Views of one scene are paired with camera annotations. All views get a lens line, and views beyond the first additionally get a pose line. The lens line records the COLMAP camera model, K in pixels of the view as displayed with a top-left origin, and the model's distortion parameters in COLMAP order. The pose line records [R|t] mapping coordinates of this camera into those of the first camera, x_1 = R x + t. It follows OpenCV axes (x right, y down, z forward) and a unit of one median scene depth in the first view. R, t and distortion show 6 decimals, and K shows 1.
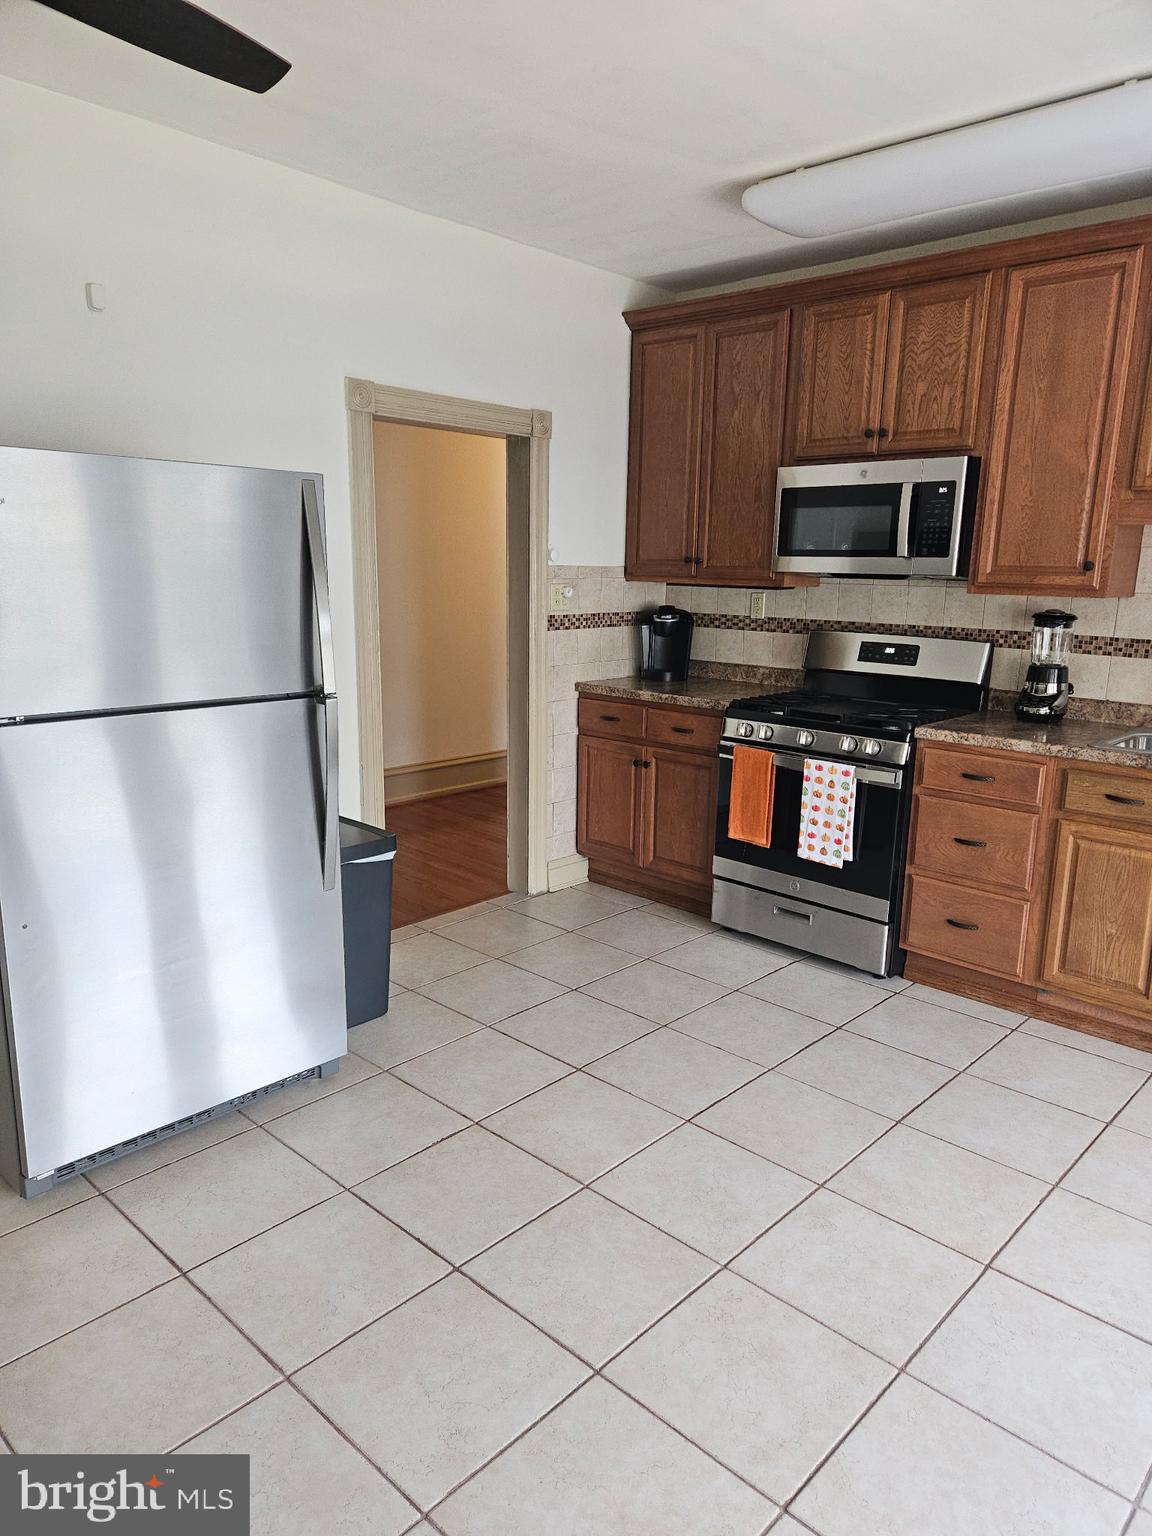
lens RADIAL K [[1025.7, 0, 574.3], [0, 1025.7, 774.2], [0, 0, 1]] dist [0.089042, -0.077445]
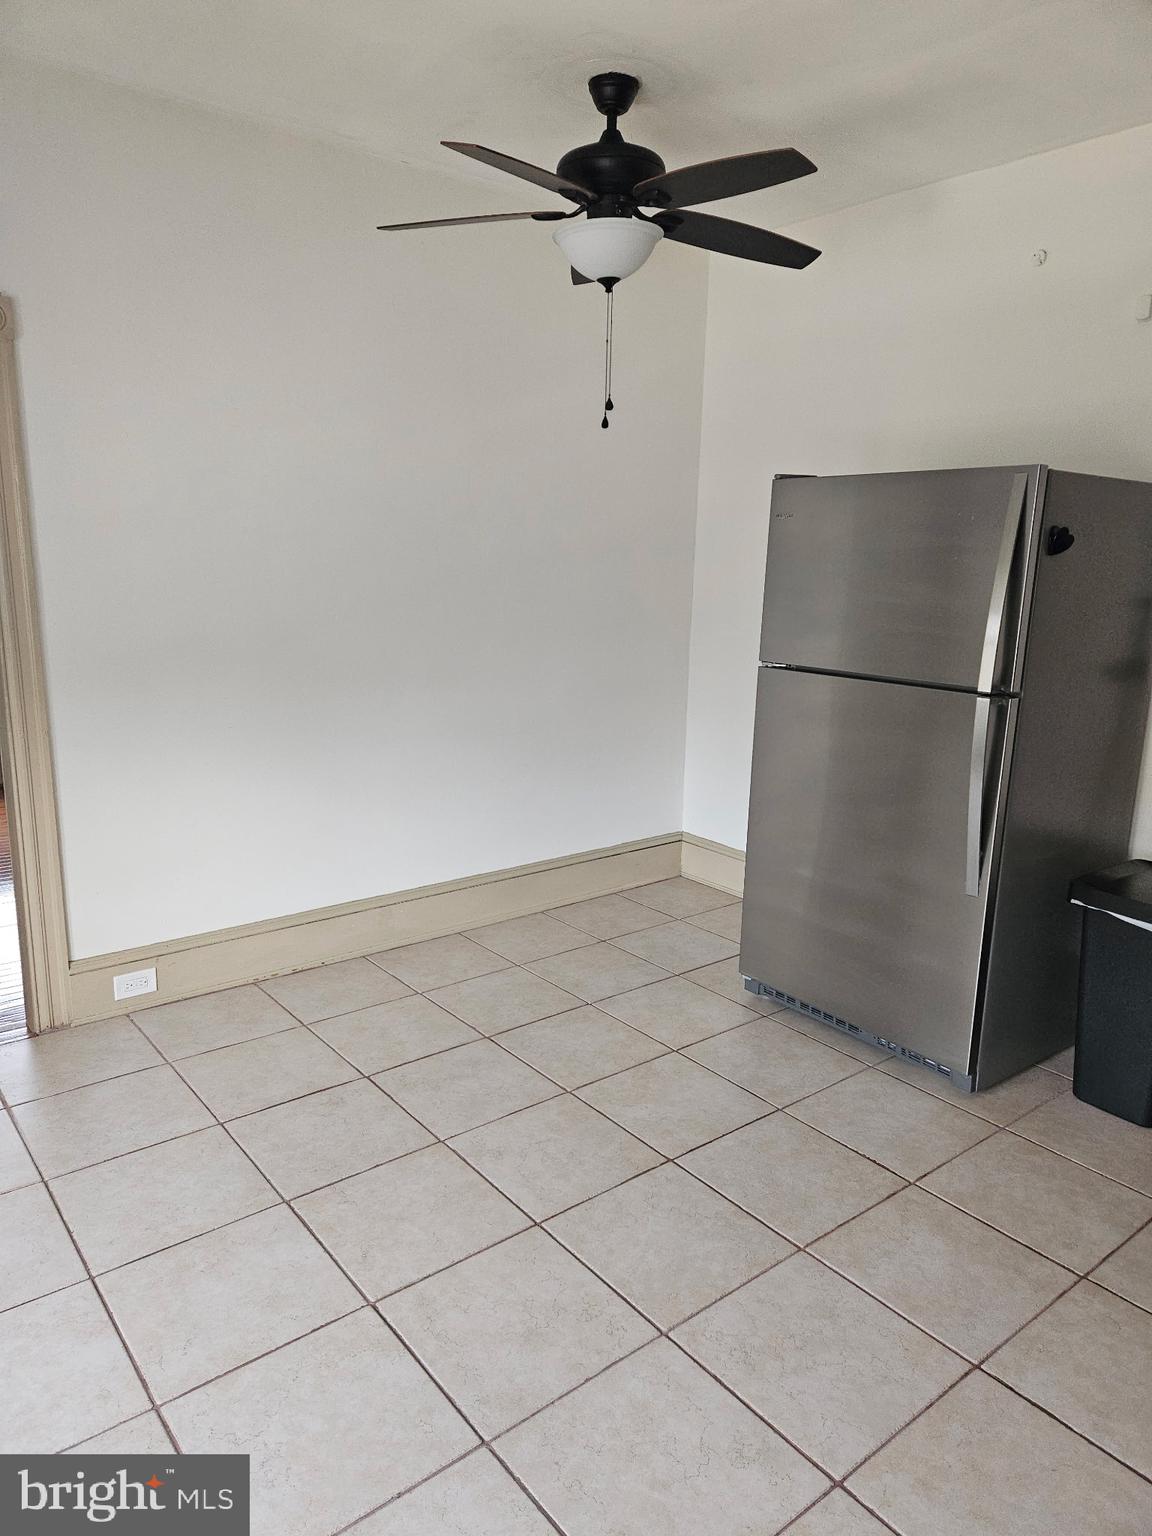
lens RADIAL K [[1028.2, 0, 576.0], [0, 1028.2, 768.0], [0, 0, 1]] dist [0.088431, -0.081326]
pose [[-0.139854, 0.183262, -0.973065, 0.592166], [-0.231638, 0.949399, 0.212097, -0.096327], [0.962697, 0.255061, -0.090327, 0.567250]]
